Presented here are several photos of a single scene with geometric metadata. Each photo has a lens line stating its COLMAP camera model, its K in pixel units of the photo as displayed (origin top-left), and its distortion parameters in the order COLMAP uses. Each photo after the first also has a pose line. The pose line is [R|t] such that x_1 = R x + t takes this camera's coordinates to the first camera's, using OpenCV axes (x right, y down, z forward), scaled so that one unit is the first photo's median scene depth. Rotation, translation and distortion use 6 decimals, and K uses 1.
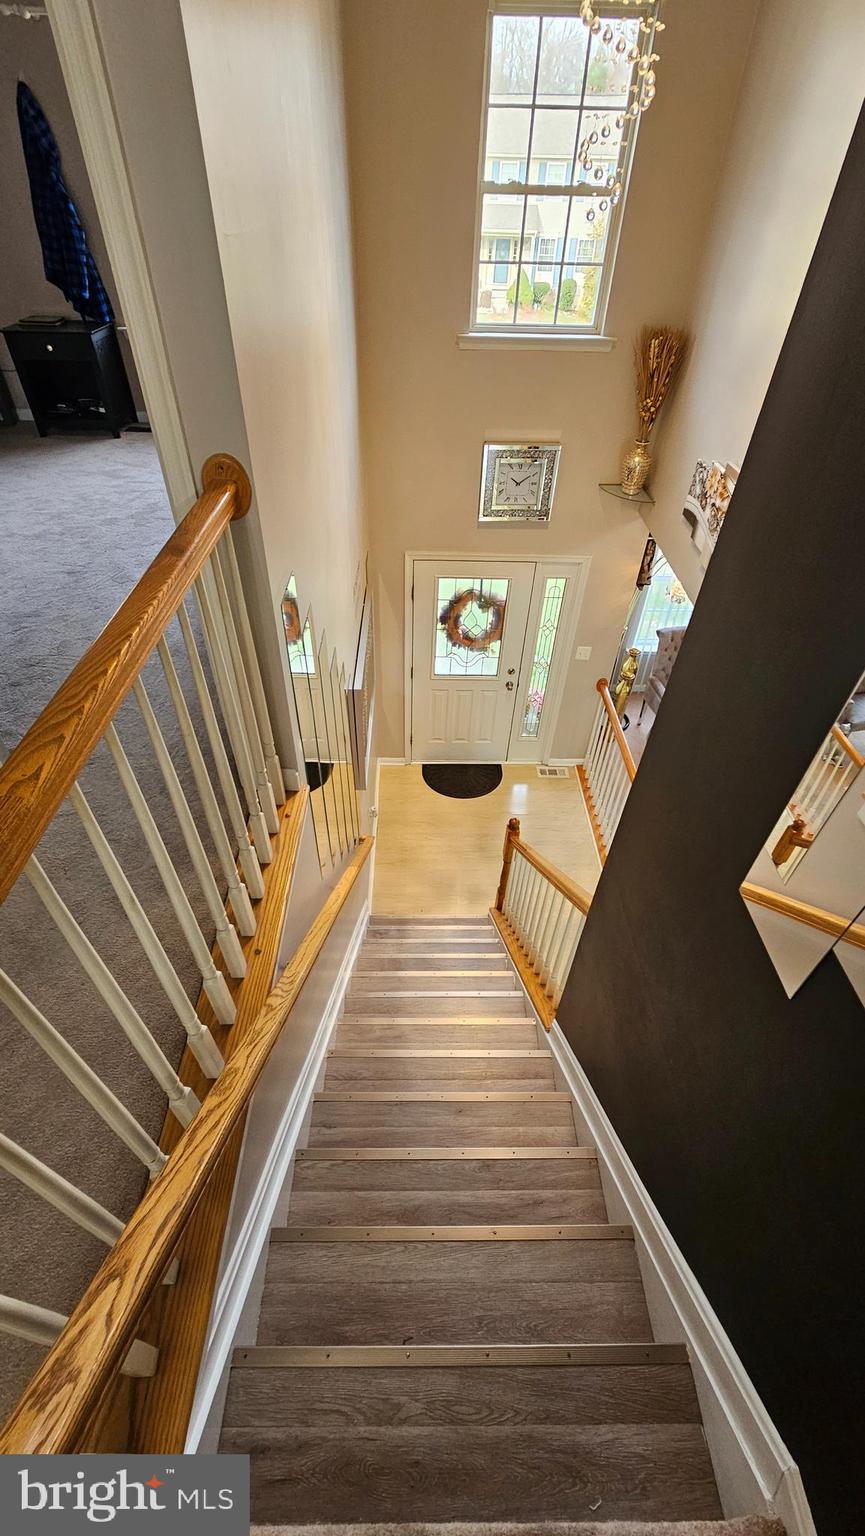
lens RADIAL K [[627.5, 0, 426.8], [0, 627.5, 768.6], [0, 0, 1]] dist [-0.001637, -0.000393]
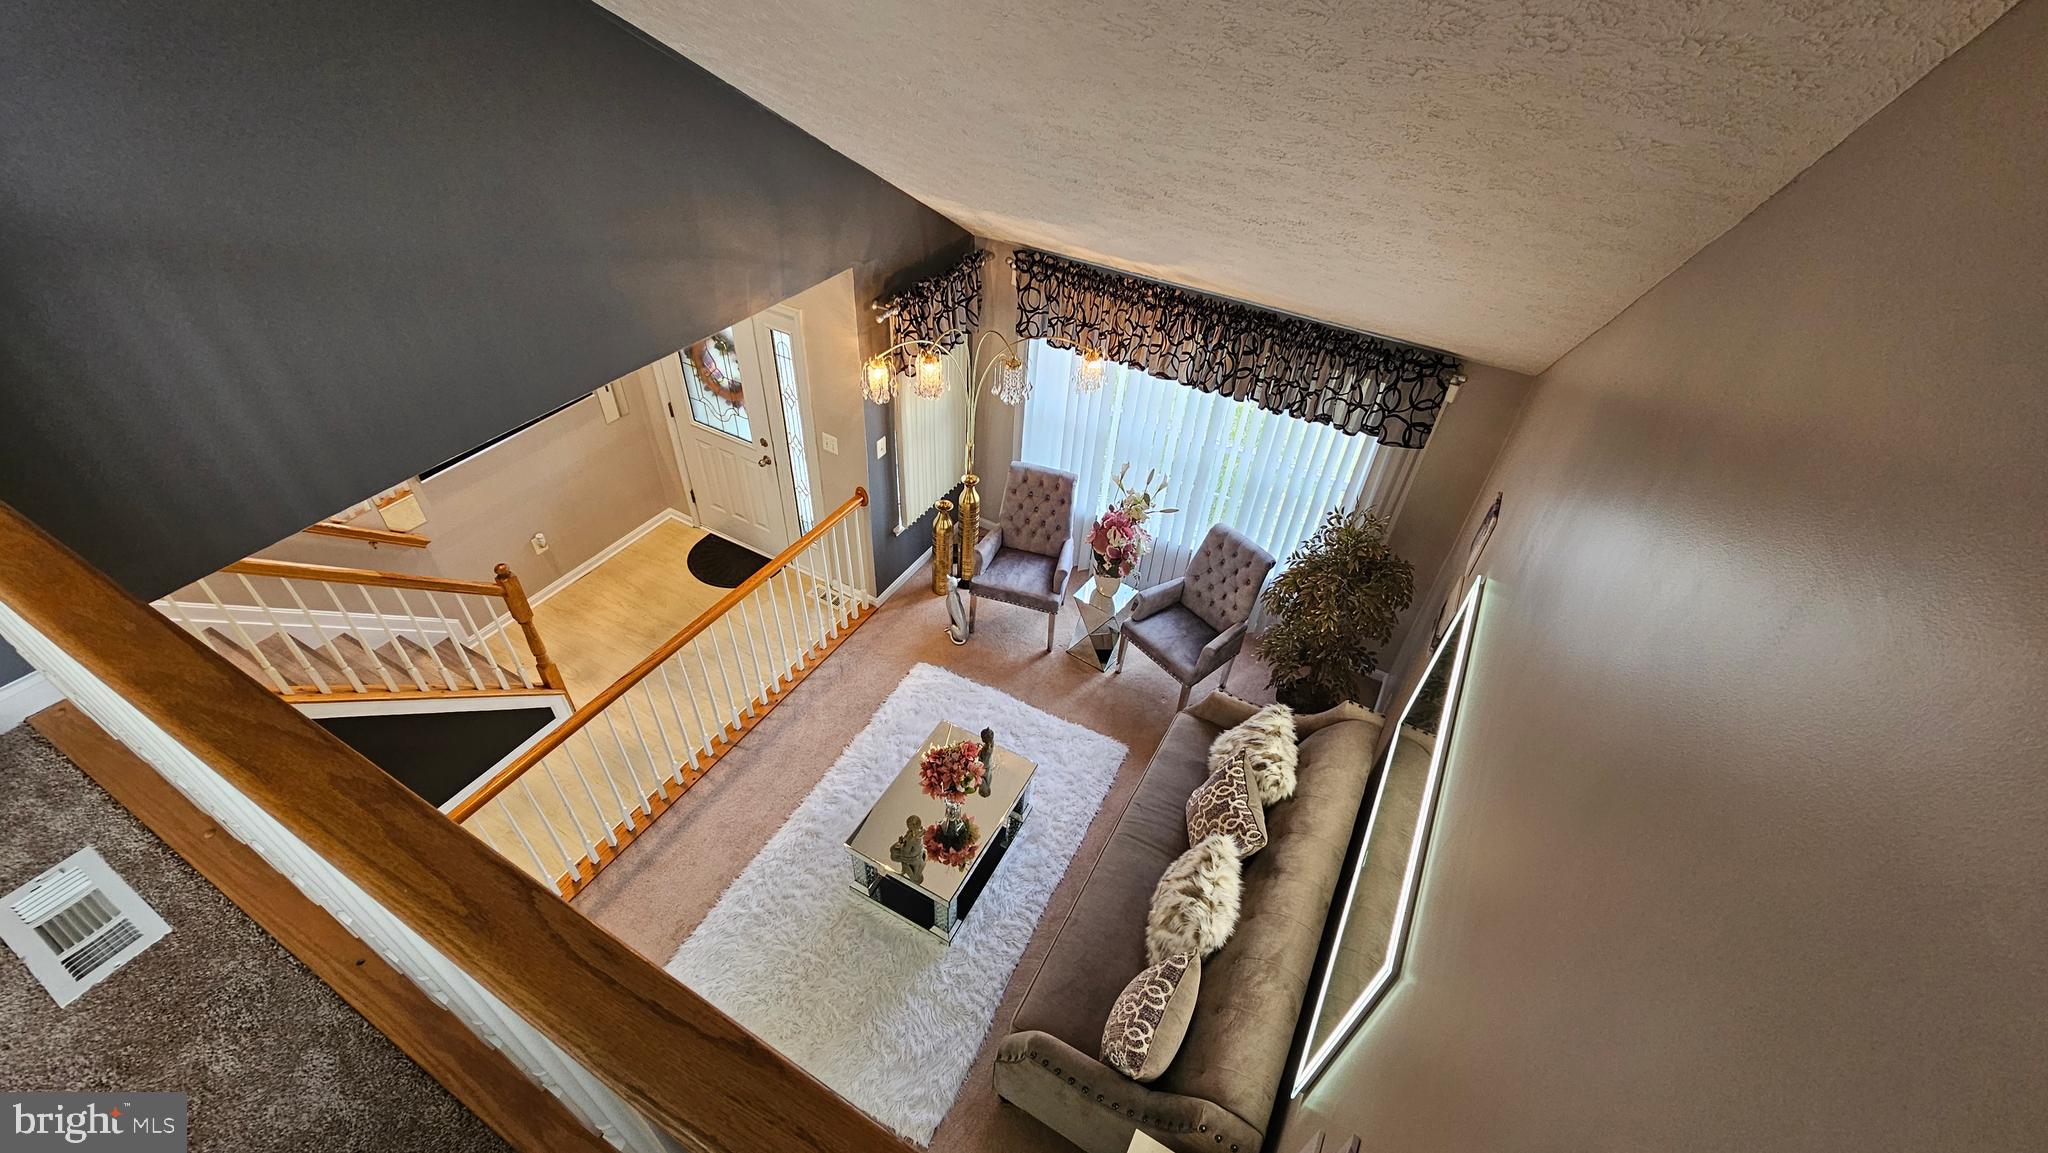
lens RADIAL K [[836.7, 0, 1018.7], [0, 836.7, 584.7], [0, 0, 1]] dist [-0.001637, -0.000393]
pose [[0.867815, 0.348574, -0.354110, 0.920647], [-0.367470, 0.929917, 0.014823, -0.132258], [0.334459, 0.117261, 0.935086, 0.158603]]
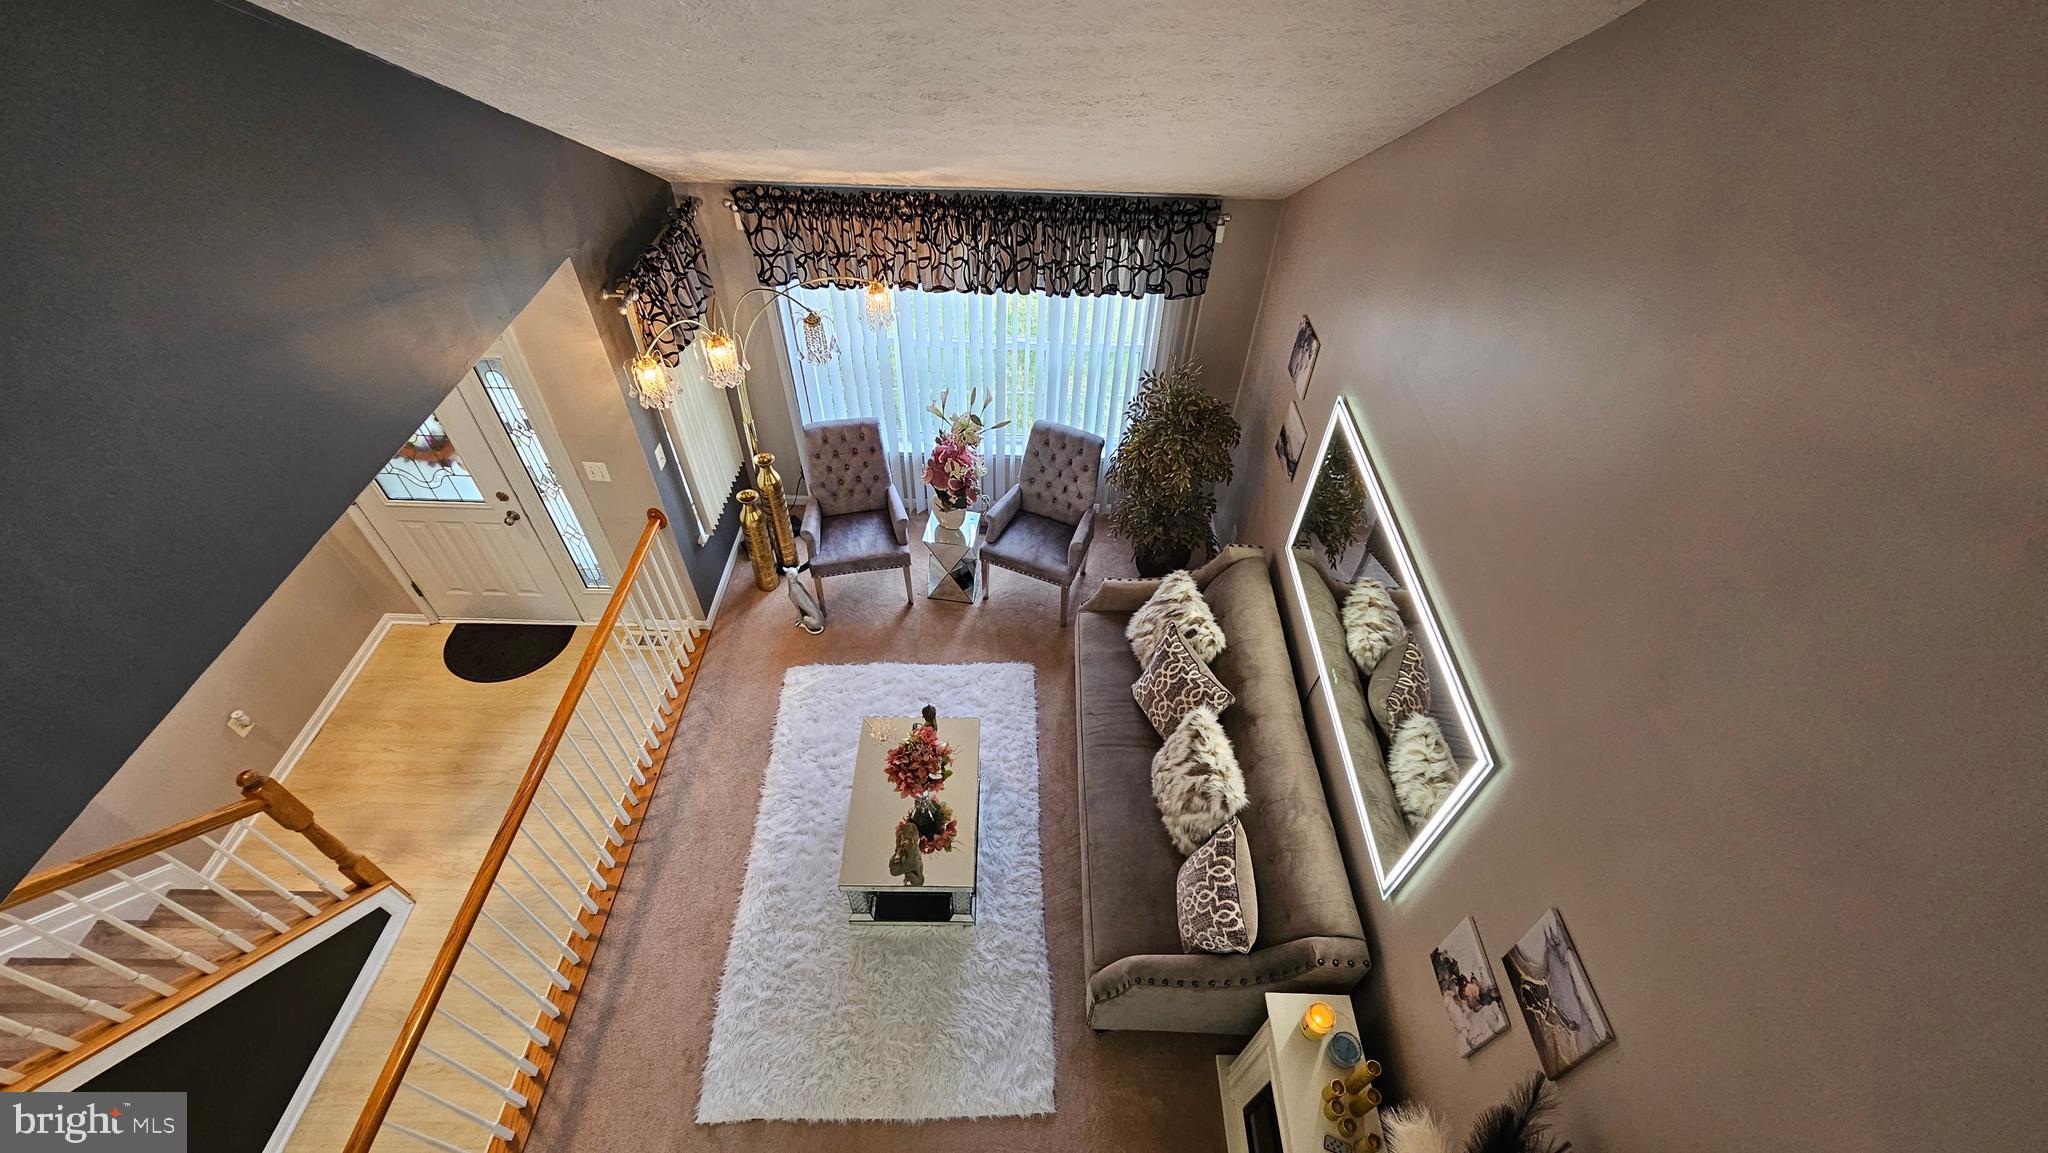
lens RADIAL K [[836.7, 0, 1018.7], [0, 836.7, 584.7], [0, 0, 1]] dist [-0.001637, -0.000393]
pose [[0.999586, 0.023758, -0.016204, 0.735810], [-0.022820, 0.998182, 0.055788, -0.135339], [0.017500, -0.055395, 0.998311, 0.166872]]
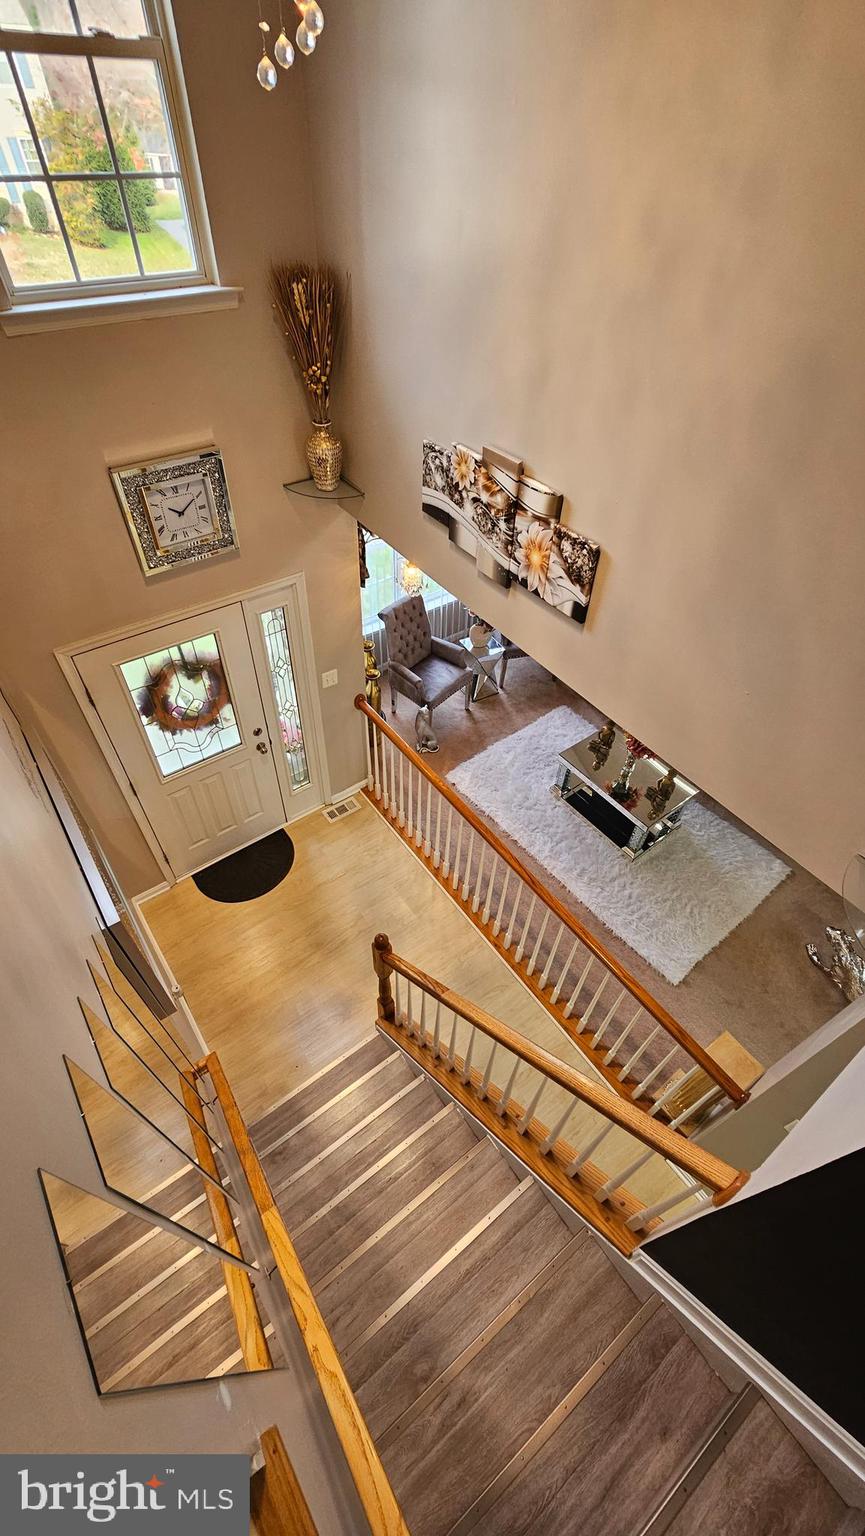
lens RADIAL K [[627.5, 0, 426.8], [0, 627.5, 768.6], [0, 0, 1]] dist [-0.001637, -0.000393]
pose [[0.813407, -0.424159, 0.398067, -0.027909], [0.388532, 0.905452, 0.170877, -0.179546], [-0.432910, 0.015670, 0.901301, 0.215765]]
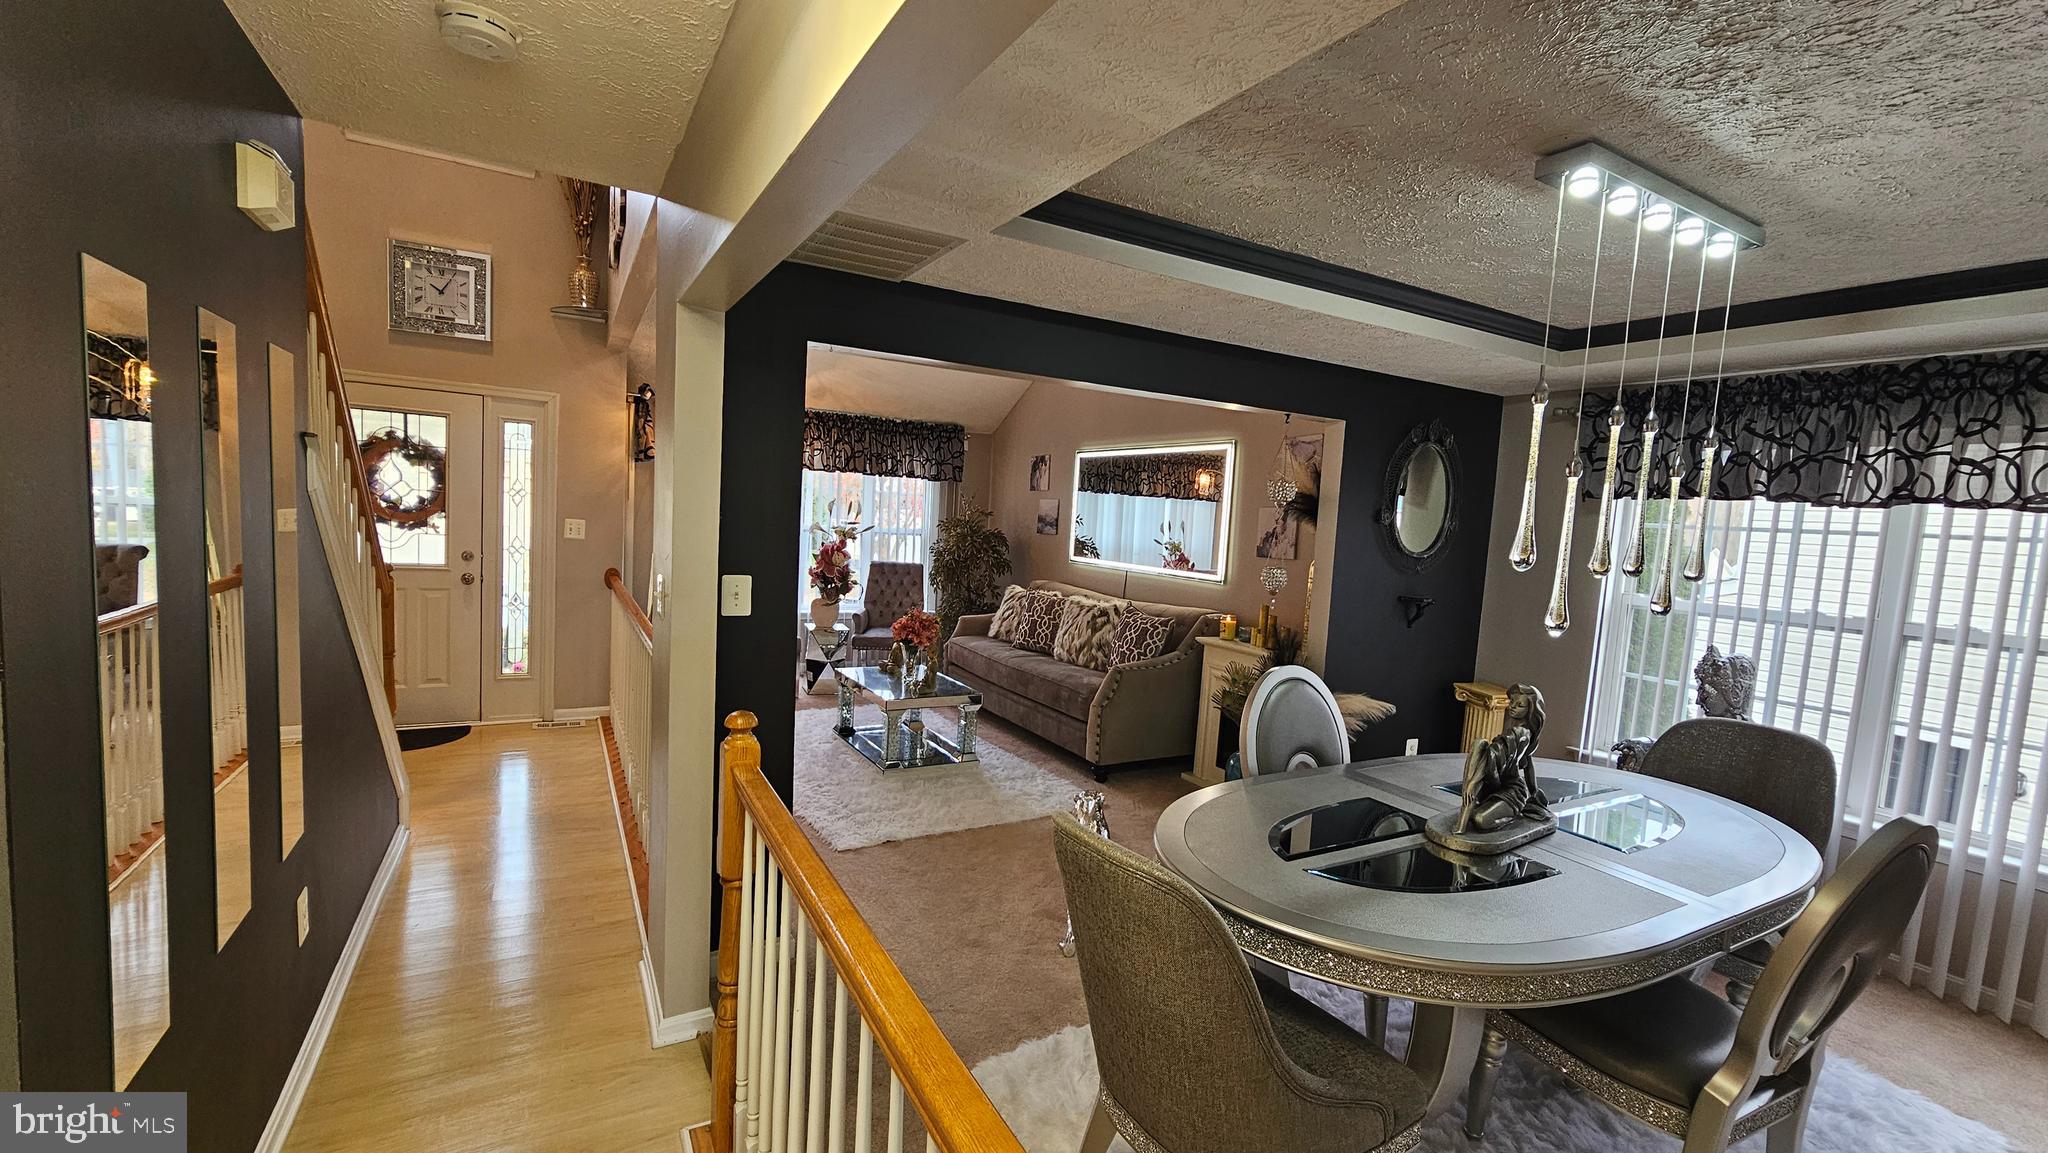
lens RADIAL K [[836.8, 0, 1021.7], [0, 836.8, 589.4], [0, 0, 1]] dist [0.000756, 0.000005]
pose [[0.873669, -0.008627, 0.486445, 0.241952], [0.299158, 0.798013, -0.523145, 0.619562], [-0.383676, 0.602579, 0.699779, 0.114576]]
